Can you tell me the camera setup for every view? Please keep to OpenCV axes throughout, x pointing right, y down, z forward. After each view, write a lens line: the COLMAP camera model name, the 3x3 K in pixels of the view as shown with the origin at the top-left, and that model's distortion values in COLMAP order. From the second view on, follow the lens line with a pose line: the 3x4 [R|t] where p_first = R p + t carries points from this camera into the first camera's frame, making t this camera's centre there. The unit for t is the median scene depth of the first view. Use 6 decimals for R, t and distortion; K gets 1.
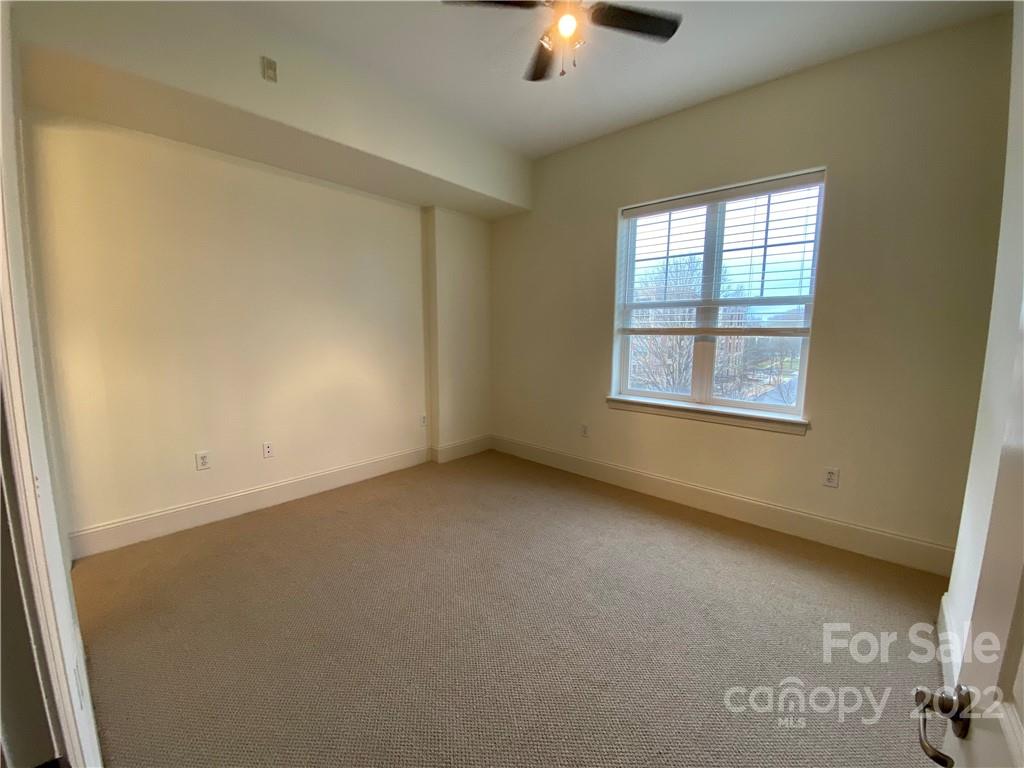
lens RADIAL K [[414.9, 0, 516.2], [0, 414.9, 382.6], [0, 0, 1]] dist [0.028961, -0.020907]
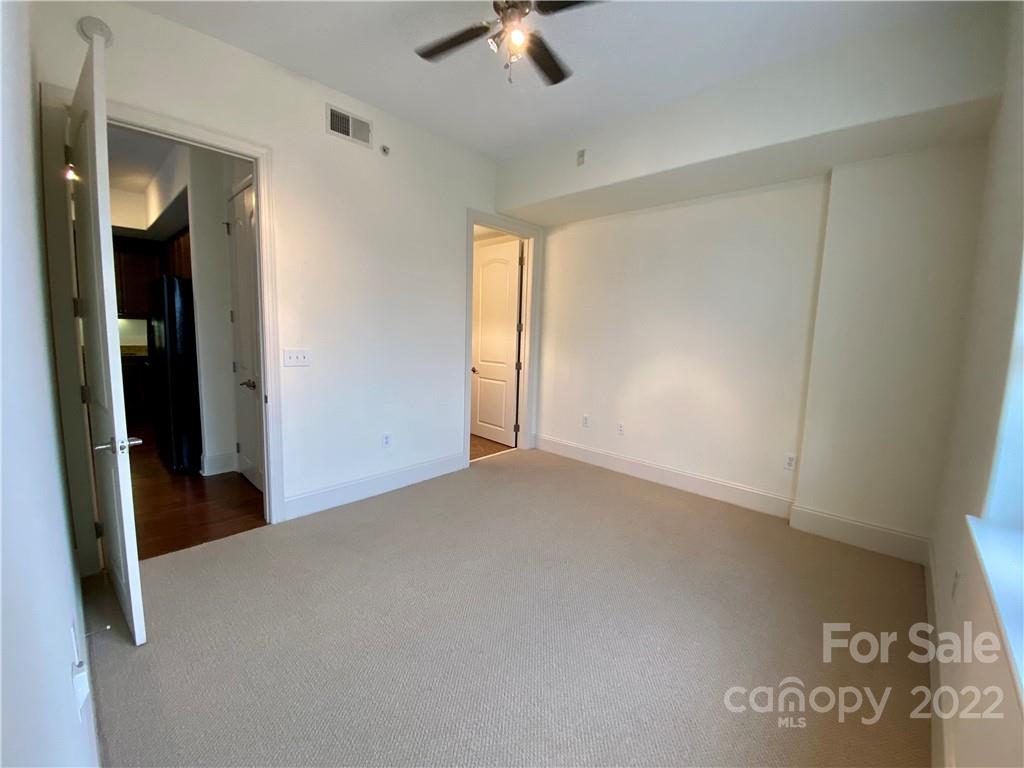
lens RADIAL K [[414.9, 0, 516.2], [0, 414.9, 382.6], [0, 0, 1]] dist [0.028961, -0.020907]
pose [[-0.020131, 0.108742, -0.993866, 0.722810], [-0.160179, 0.980876, 0.110565, -0.075431], [0.986883, 0.161423, -0.002328, 0.683220]]
